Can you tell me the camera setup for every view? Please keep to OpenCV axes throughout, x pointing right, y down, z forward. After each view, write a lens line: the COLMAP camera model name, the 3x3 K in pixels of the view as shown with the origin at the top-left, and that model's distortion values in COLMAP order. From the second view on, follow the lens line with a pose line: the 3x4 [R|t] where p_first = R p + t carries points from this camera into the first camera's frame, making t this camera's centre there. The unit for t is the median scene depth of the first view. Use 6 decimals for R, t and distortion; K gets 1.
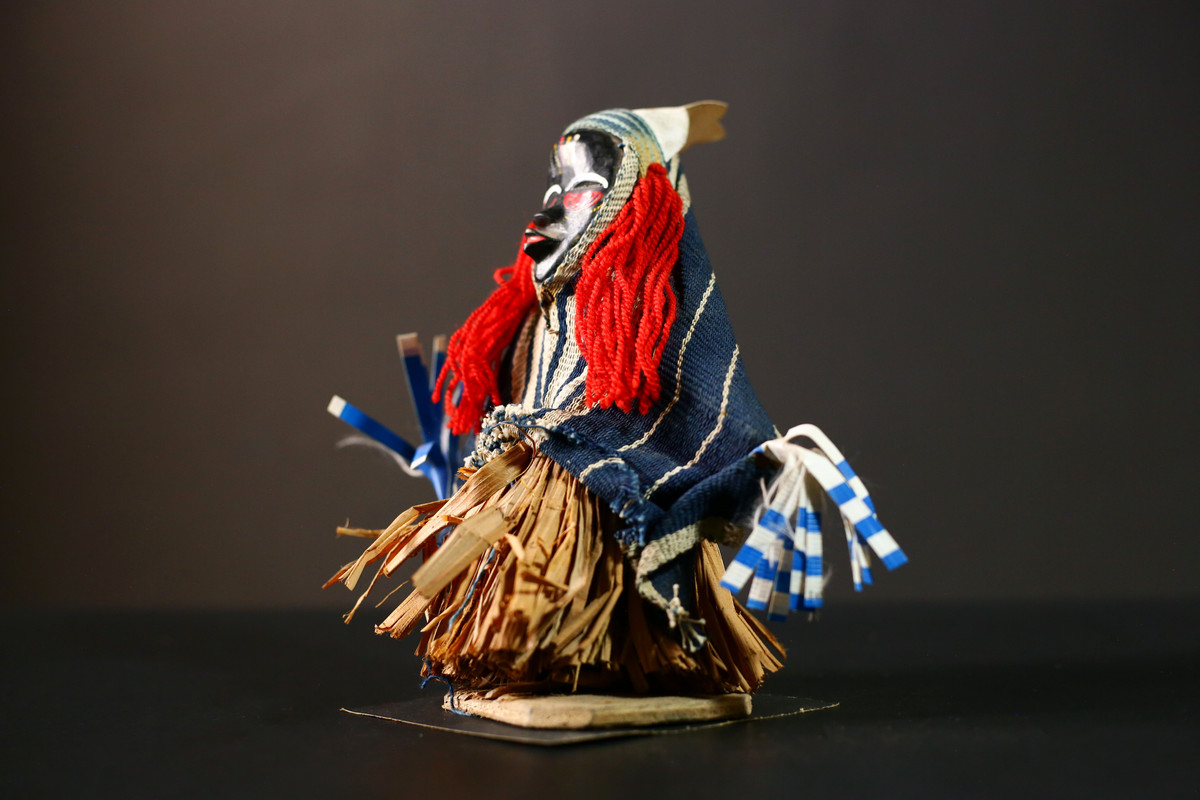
lens RADIAL K [[1874.6, 0, 593.1], [0, 1874.6, 394.6], [0, 0, 1]] dist [-0.041866, 0.000000]
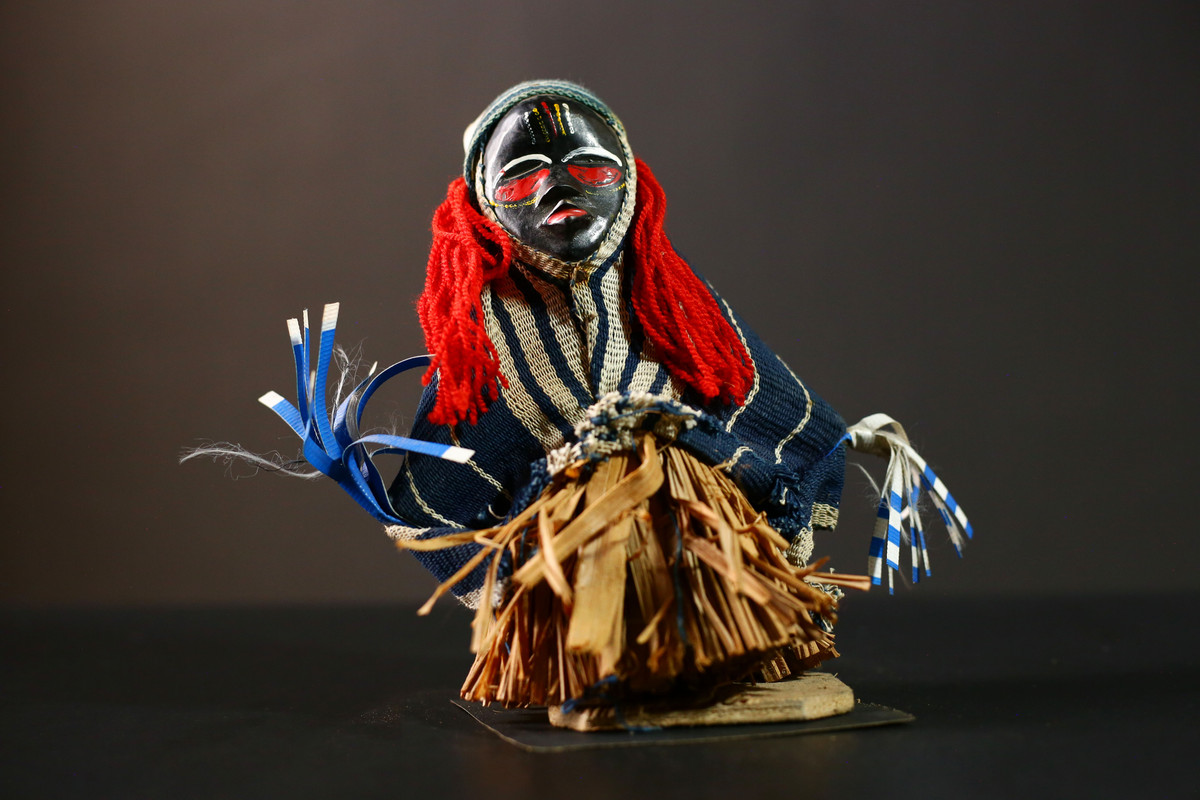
lens RADIAL K [[1874.6, 0, 599.4], [0, 1874.6, 399.5], [0, 0, 1]] dist [-0.041866, 0.000000]
pose [[0.550114, 0.007312, 0.835057, -0.857485], [-0.014202, 0.999899, 0.000601, 0.009222], [-0.834969, -0.012190, 0.550163, 0.517494]]
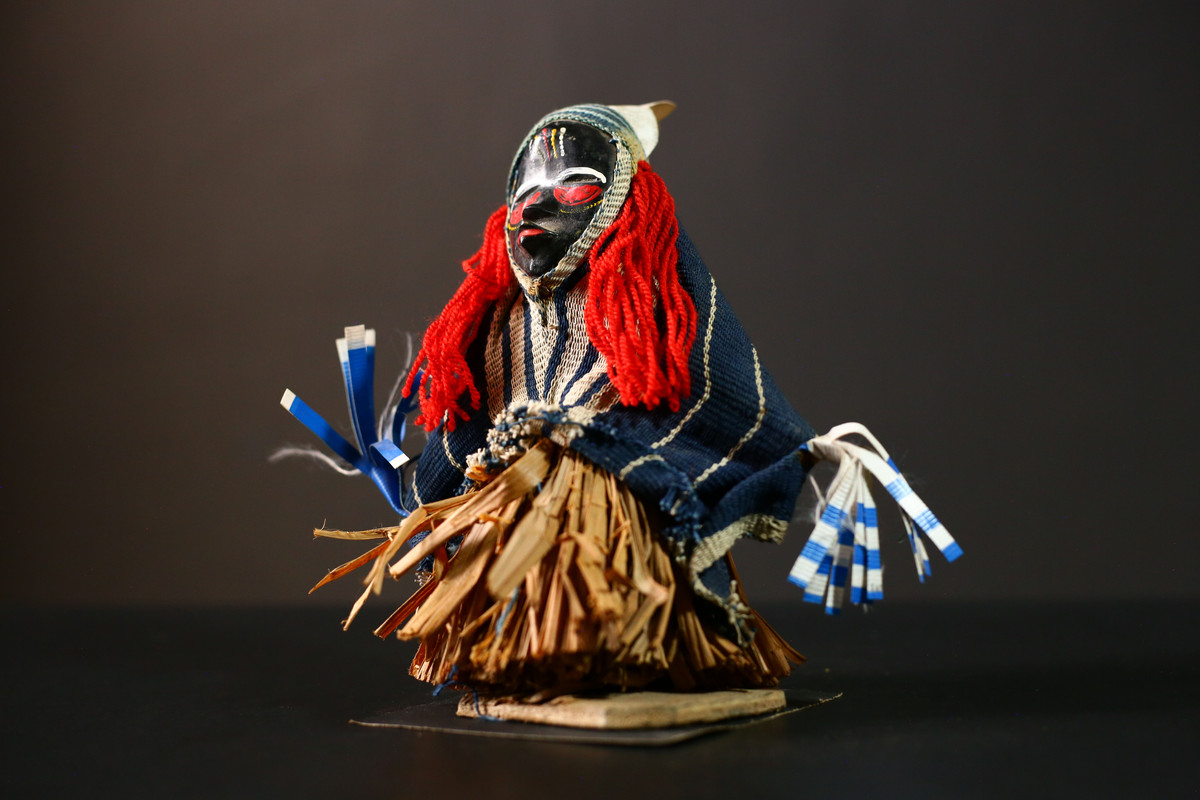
lens RADIAL K [[1874.6, 0, 605.1], [0, 1874.6, 395.7], [0, 0, 1]] dist [-0.041866, 0.000000]
pose [[0.946497, 0.010998, 0.322526, -0.334576], [-0.010671, 0.999939, -0.002783, 0.005322], [-0.322537, -0.000808, 0.946556, 0.066541]]
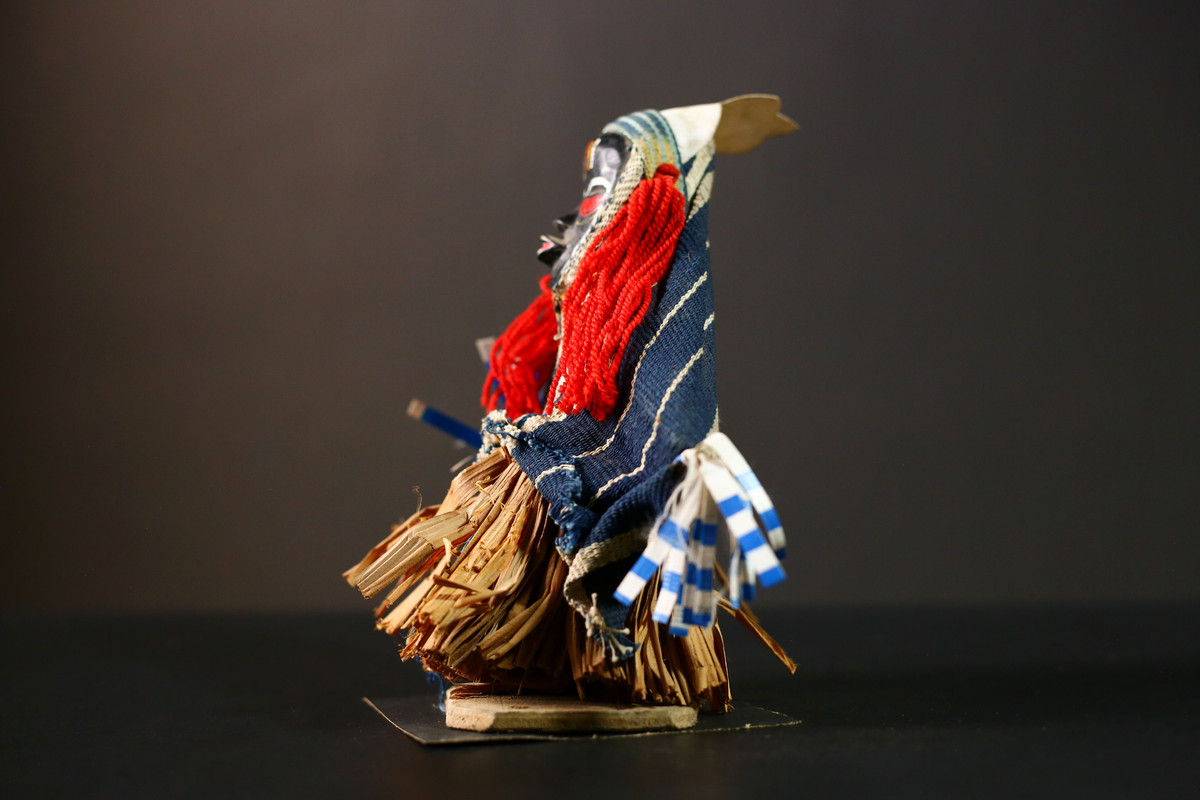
lens RADIAL K [[1874.6, 0, 603.5], [0, 1874.6, 412.0], [0, 0, 1]] dist [-0.041866, 0.000000]
pose [[0.926289, -0.000657, -0.376814, 0.409154], [0.009257, 0.999736, 0.021011, -0.015274], [0.376700, -0.022951, 0.926051, 0.077439]]
